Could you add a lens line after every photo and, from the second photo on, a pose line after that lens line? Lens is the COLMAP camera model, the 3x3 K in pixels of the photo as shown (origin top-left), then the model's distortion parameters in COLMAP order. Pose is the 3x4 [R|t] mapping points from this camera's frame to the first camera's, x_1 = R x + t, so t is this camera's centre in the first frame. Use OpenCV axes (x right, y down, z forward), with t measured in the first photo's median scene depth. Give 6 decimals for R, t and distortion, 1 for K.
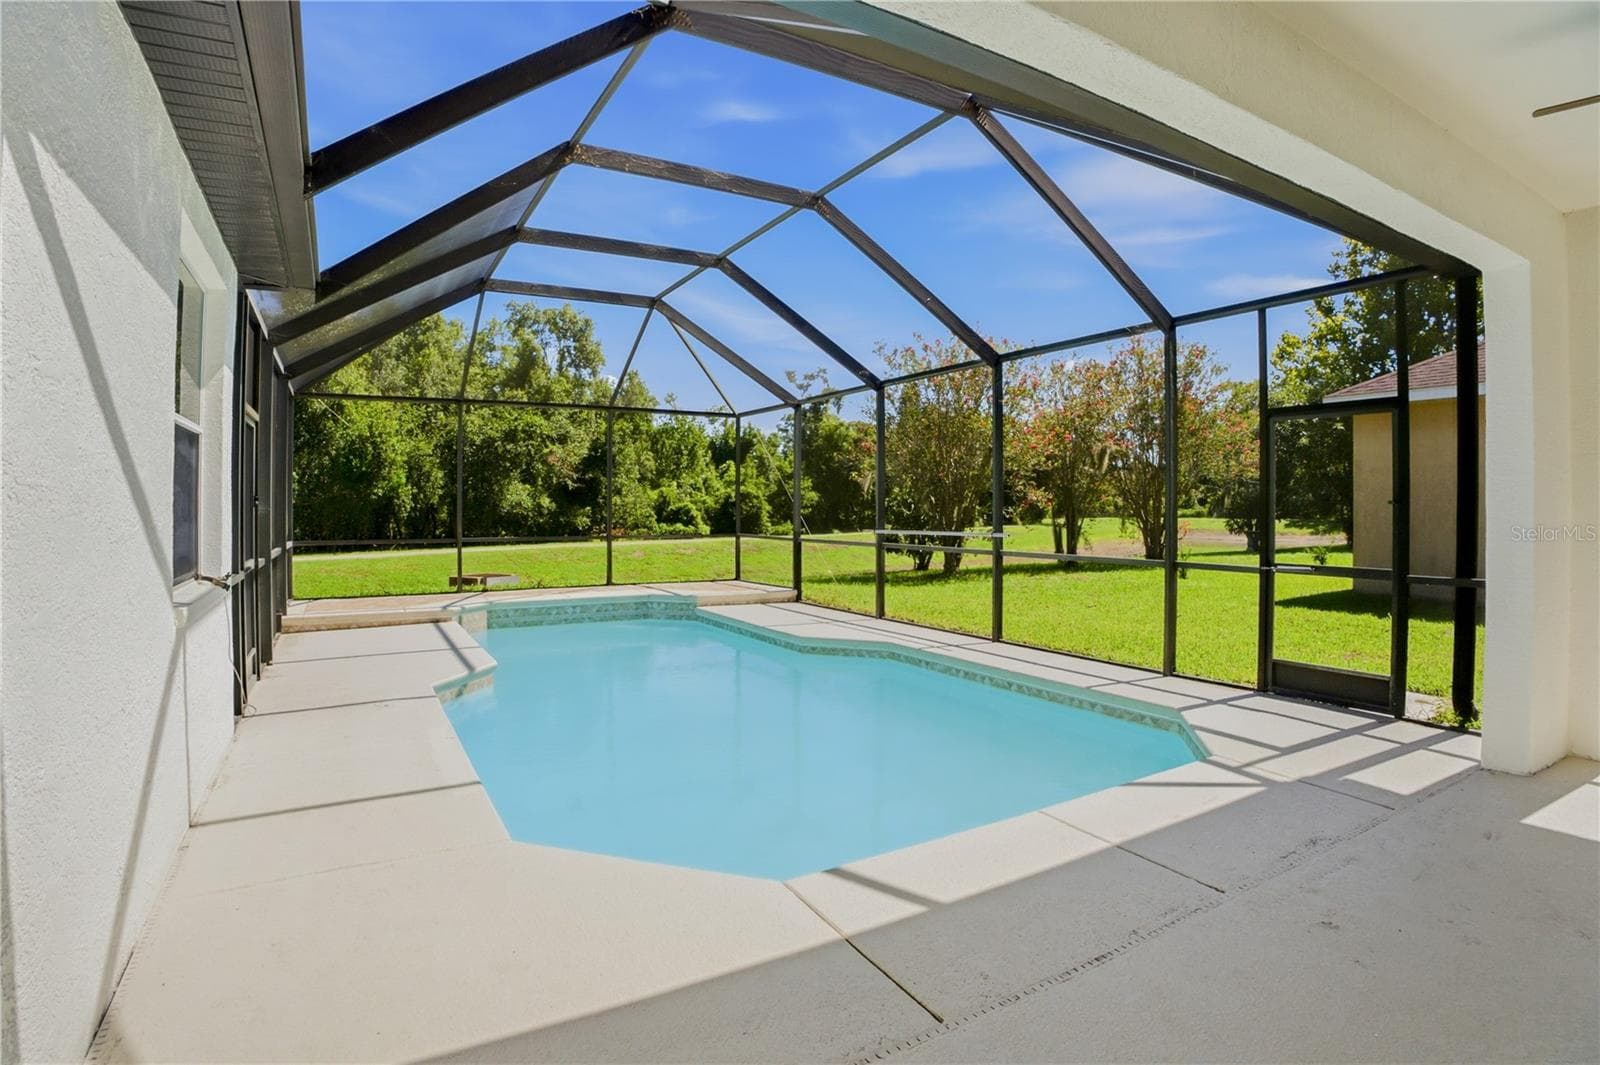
lens RADIAL K [[809.8, 0, 799.0], [0, 809.8, 511.6], [0, 0, 1]] dist [-0.086238, -0.000499]
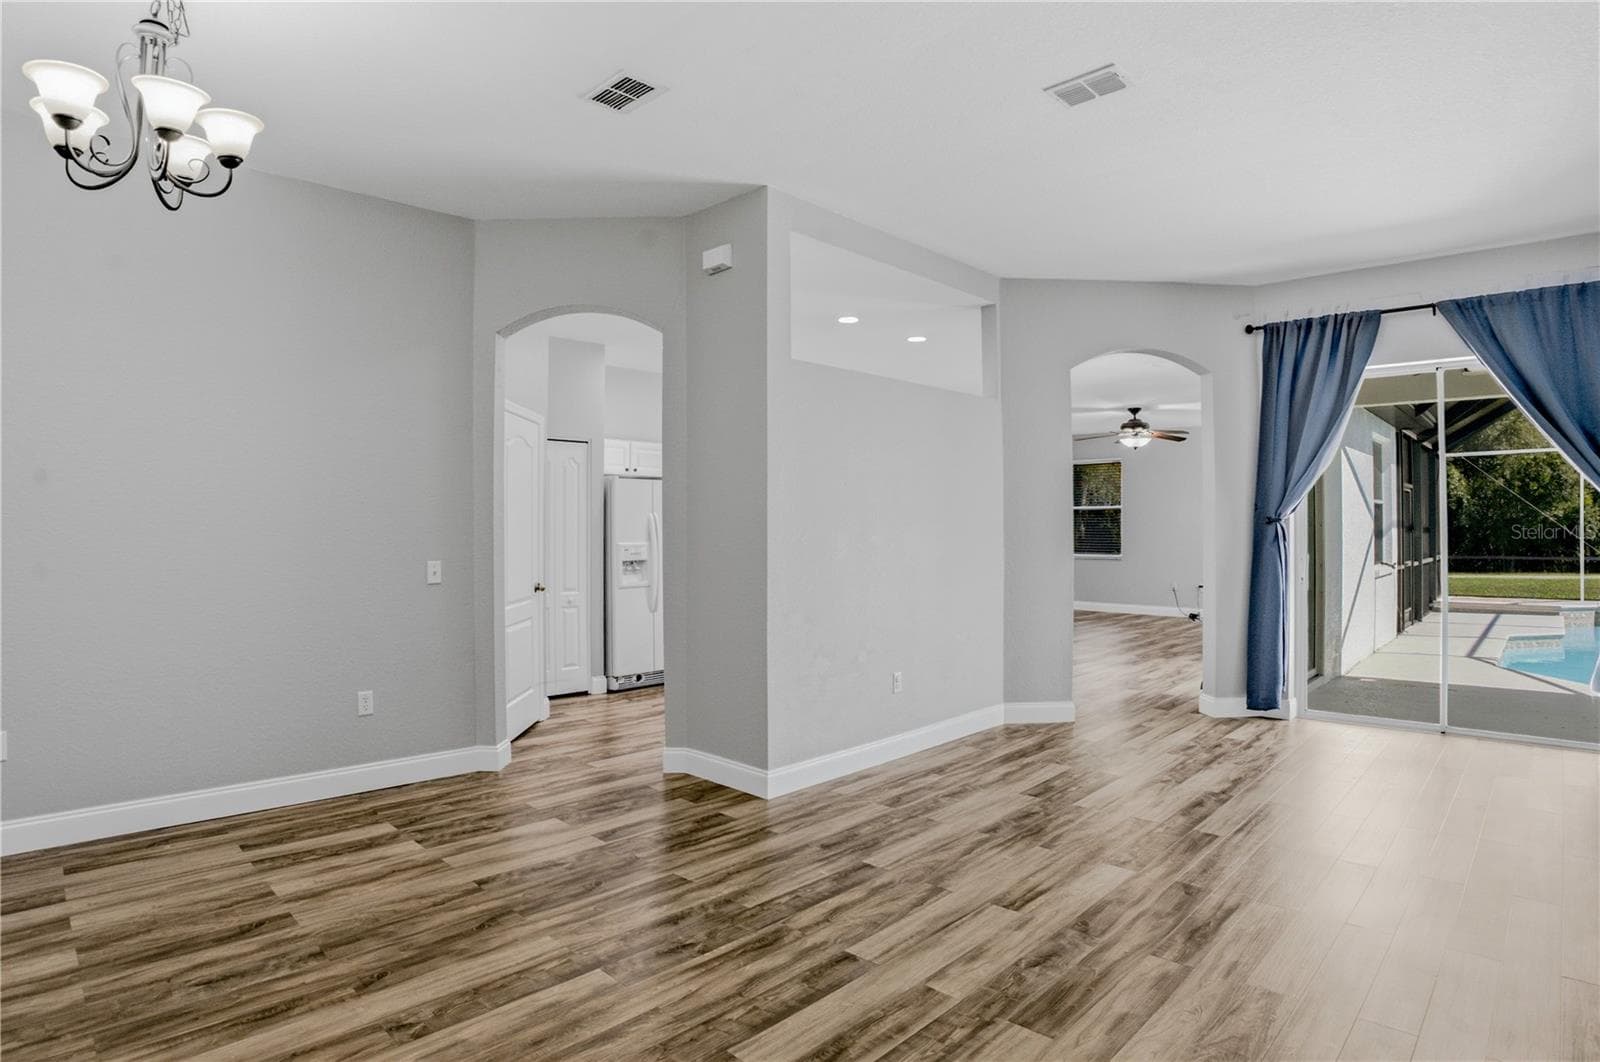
lens RADIAL K [[809.8, 0, 799.0], [0, 809.8, 510.1], [0, 0, 1]] dist [-0.086238, -0.000499]
pose [[0.260084, -0.023181, -0.965308, 0.734648], [-0.009203, 0.999607, -0.026485, -0.000281], [0.965542, 0.015772, 0.259768, -0.958443]]
